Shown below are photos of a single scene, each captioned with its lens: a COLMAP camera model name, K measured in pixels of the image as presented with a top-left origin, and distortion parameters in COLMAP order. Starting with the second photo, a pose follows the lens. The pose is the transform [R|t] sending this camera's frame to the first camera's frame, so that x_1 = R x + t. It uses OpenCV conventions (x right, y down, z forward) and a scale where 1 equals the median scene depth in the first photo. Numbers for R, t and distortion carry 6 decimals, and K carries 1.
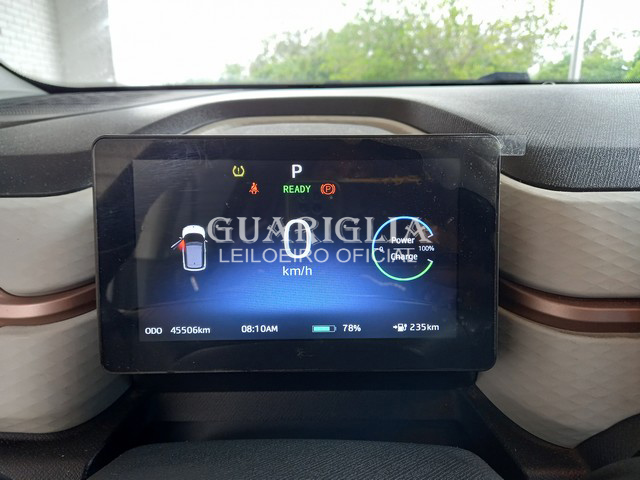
lens RADIAL K [[832.4, 0, 320.0], [0, 832.4, 240.0], [0, 0, 1]] dist [0.022221, 0.027012]
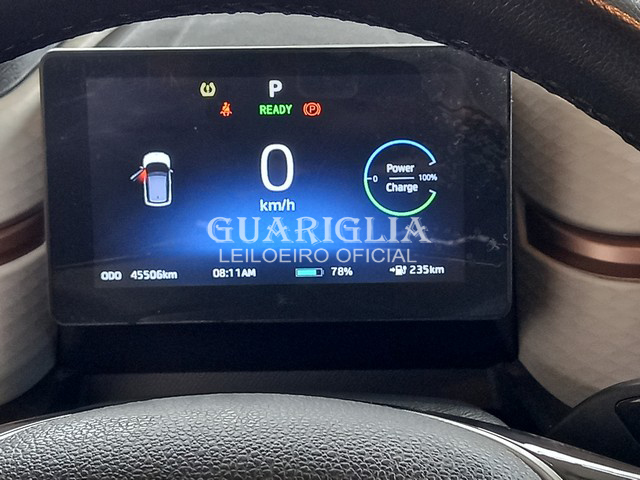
lens RADIAL K [[832.4, 0, 320.0], [0, 832.4, 240.0], [0, 0, 1]] dist [0.022221, 0.027012]
pose [[0.999686, -0.009435, 0.023225, -0.003729], [0.007487, 0.996556, 0.082586, 0.002571], [-0.023924, -0.082386, 0.996313, 0.144565]]
